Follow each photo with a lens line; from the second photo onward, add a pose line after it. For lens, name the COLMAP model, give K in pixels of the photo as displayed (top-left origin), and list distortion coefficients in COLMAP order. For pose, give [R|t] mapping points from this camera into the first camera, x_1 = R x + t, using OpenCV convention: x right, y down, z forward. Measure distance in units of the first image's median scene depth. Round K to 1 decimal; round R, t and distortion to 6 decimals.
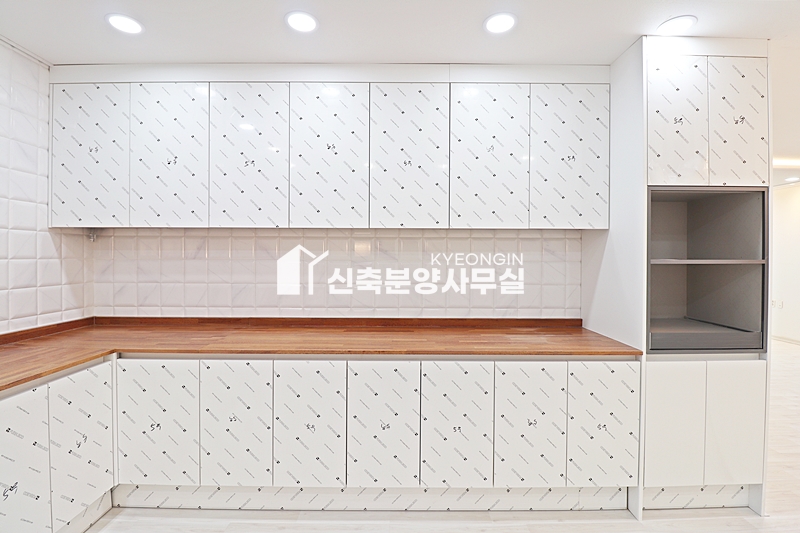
lens RADIAL K [[370.2, 0, 394.9], [0, 370.2, 260.6], [0, 0, 1]] dist [-0.004917, -0.010474]
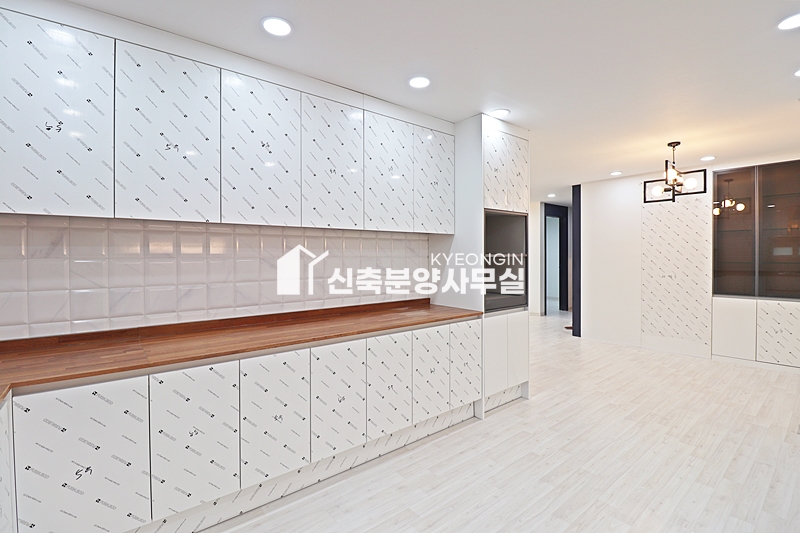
lens RADIAL K [[370.2, 0, 394.9], [0, 370.2, 259.7], [0, 0, 1]] dist [-0.004917, -0.010474]
pose [[0.781805, -0.013491, 0.623377, -0.608580], [0.010959, 0.999909, 0.007896, 0.002358], [-0.623426, 0.000658, 0.781882, -0.013931]]
